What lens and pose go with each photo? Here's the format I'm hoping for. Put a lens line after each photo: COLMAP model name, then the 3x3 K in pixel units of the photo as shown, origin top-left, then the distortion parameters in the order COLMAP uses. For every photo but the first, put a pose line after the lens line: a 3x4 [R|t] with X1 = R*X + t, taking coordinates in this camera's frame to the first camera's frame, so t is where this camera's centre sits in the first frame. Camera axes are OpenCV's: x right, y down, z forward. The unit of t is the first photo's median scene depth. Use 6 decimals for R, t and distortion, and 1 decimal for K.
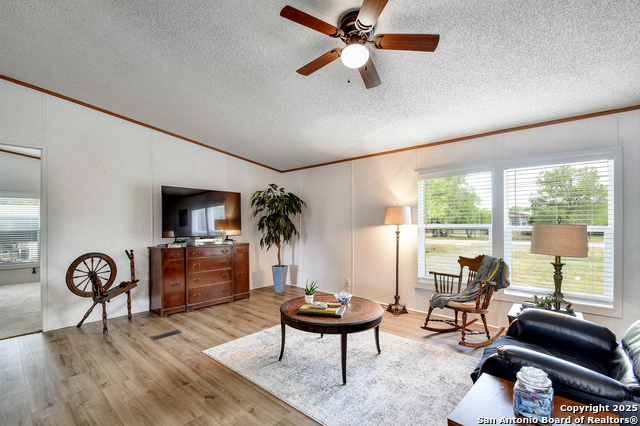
lens RADIAL K [[291.7, 0, 306.1], [0, 291.7, 221.6], [0, 0, 1]] dist [0.001756, -0.000270]
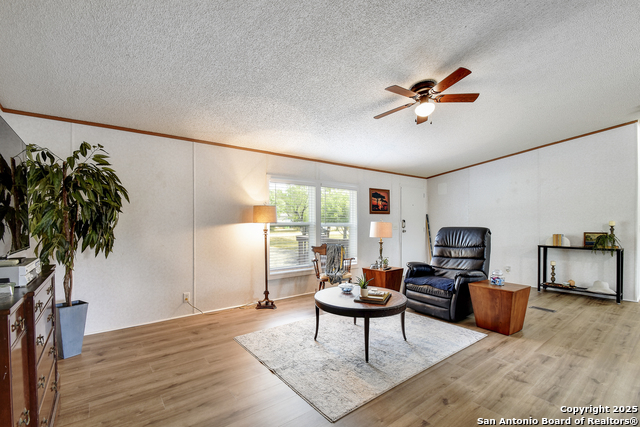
lens RADIAL K [[291.7, 0, 319.5], [0, 291.7, 218.2], [0, 0, 1]] dist [0.001756, -0.000270]
pose [[0.154344, 0.016704, 0.987876, -0.763448], [-0.008142, 0.999845, -0.015634, 0.009722], [-0.987984, -0.005630, 0.154456, 0.712637]]
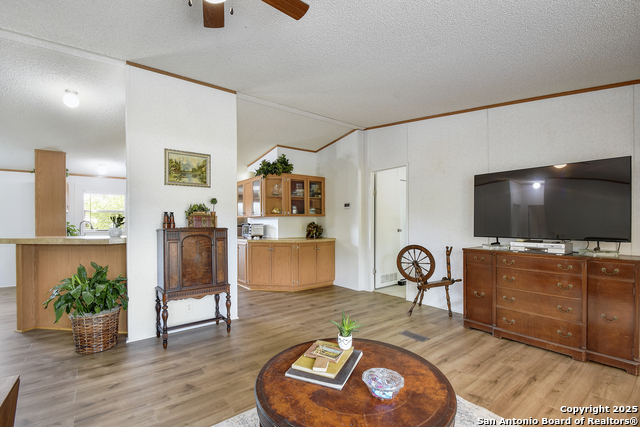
lens RADIAL K [[291.7, 0, 322.1], [0, 291.7, 219.4], [0, 0, 1]] dist [0.001756, -0.000270]
pose [[-0.160167, -0.000154, -0.987090, 0.461910], [0.017309, 0.999846, -0.002965, 0.000215], [0.986938, -0.017561, -0.160140, 0.759975]]
